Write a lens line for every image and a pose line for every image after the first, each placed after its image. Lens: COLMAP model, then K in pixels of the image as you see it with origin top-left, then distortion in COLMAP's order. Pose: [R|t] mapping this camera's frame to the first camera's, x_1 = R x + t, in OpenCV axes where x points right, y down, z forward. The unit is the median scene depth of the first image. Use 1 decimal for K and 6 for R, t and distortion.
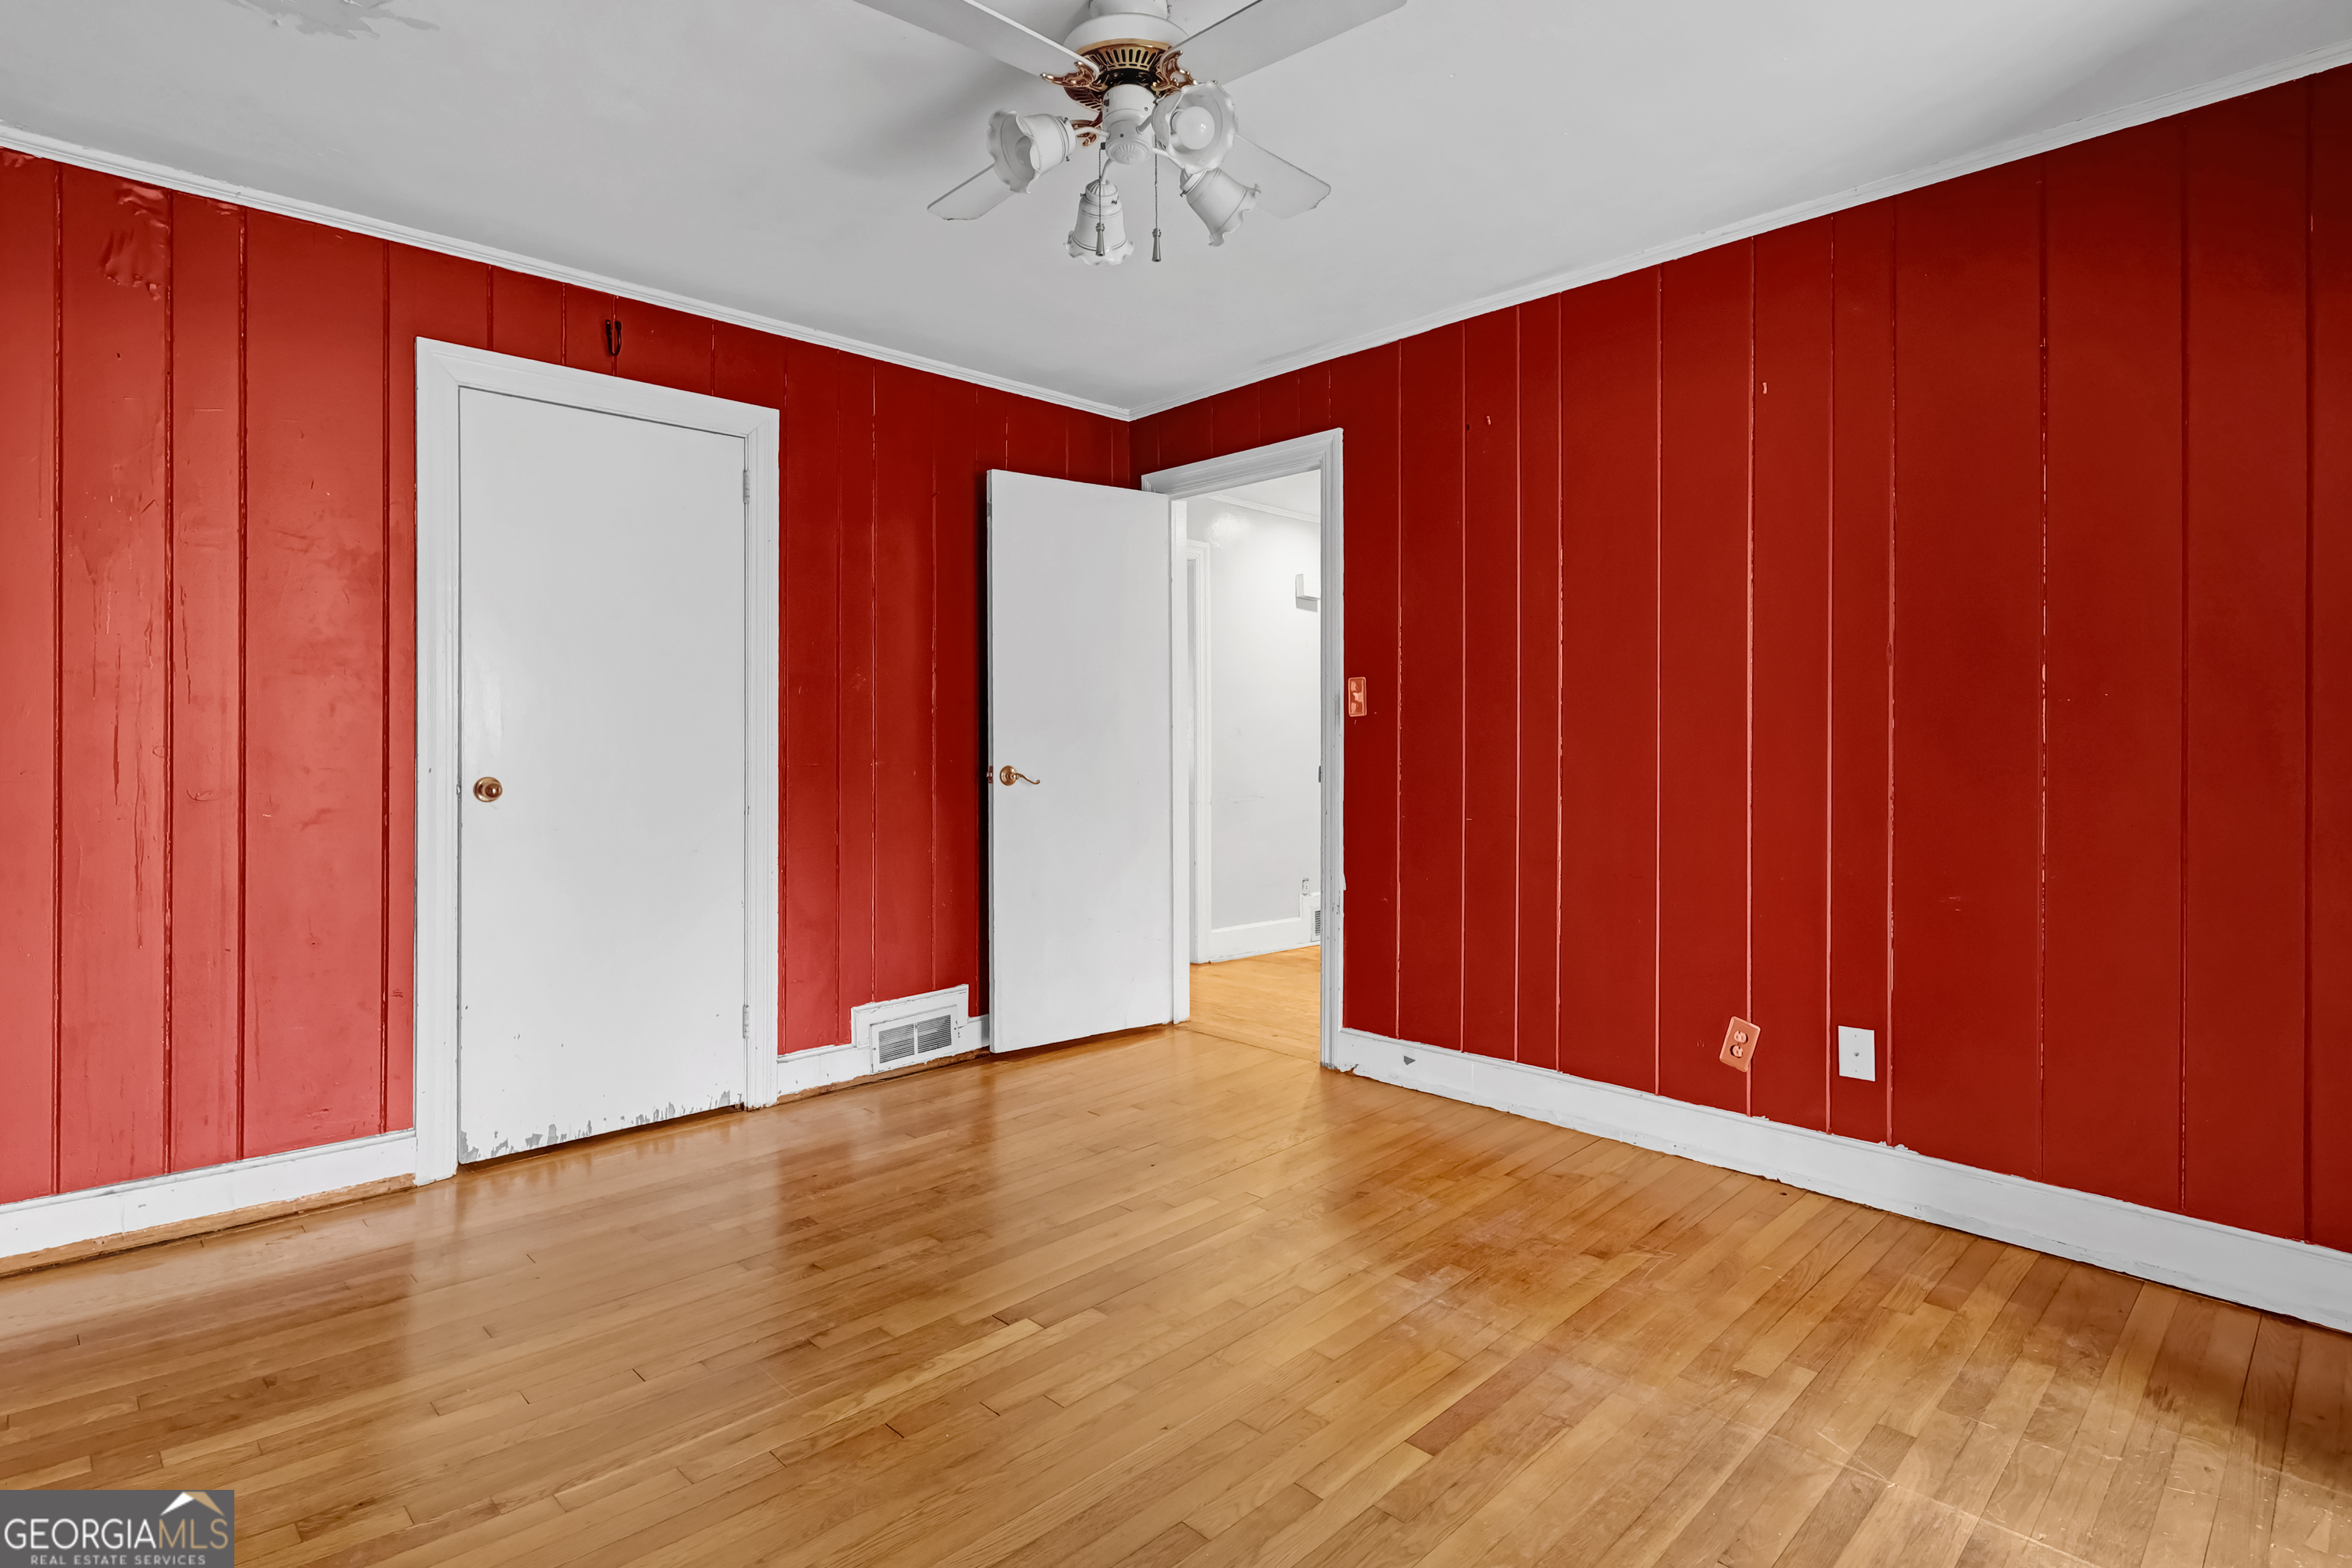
lens RADIAL K [[1167.8, 0, 1144.2], [0, 1167.8, 742.8], [0, 0, 1]] dist [0.002562, 0.000340]
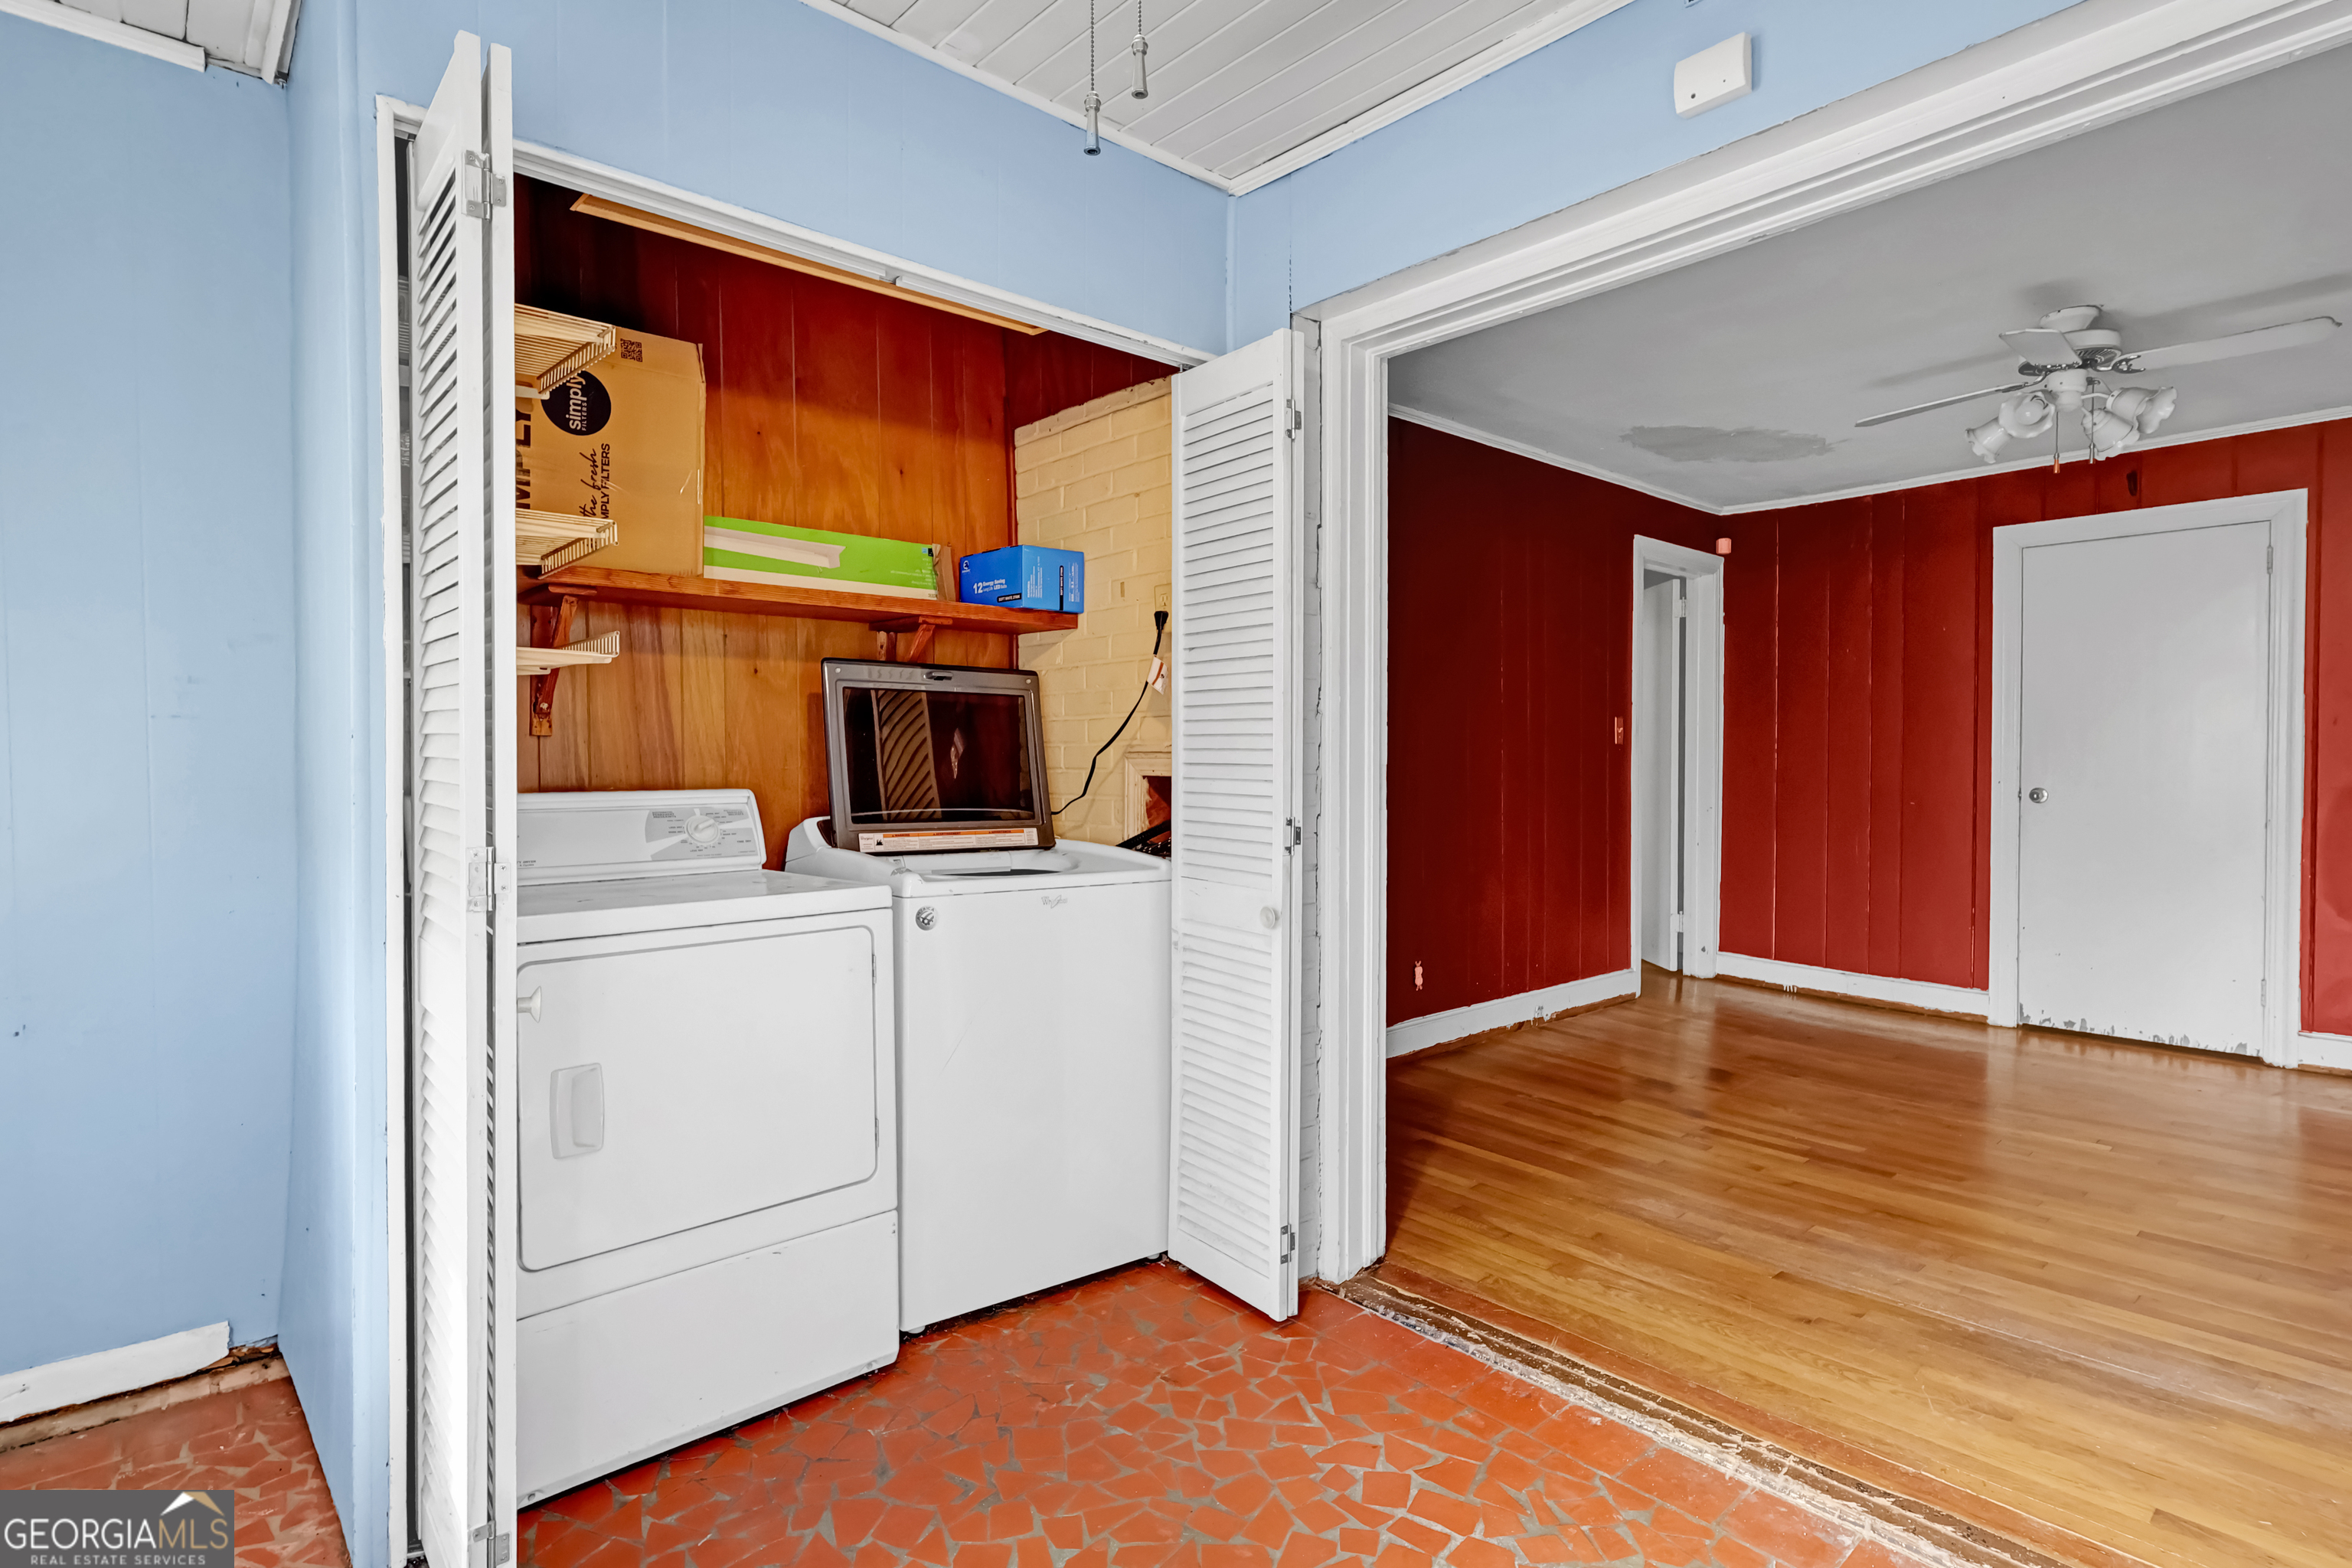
lens RADIAL K [[1167.8, 0, 1175.5], [0, 1167.8, 778.9], [0, 0, 1]] dist [0.002562, 0.000340]
pose [[-0.027878, 0.022388, -0.999361, 1.070003], [-0.000322, 0.999749, 0.022406, -0.017864], [0.999611, 0.000947, -0.027863, -0.136377]]
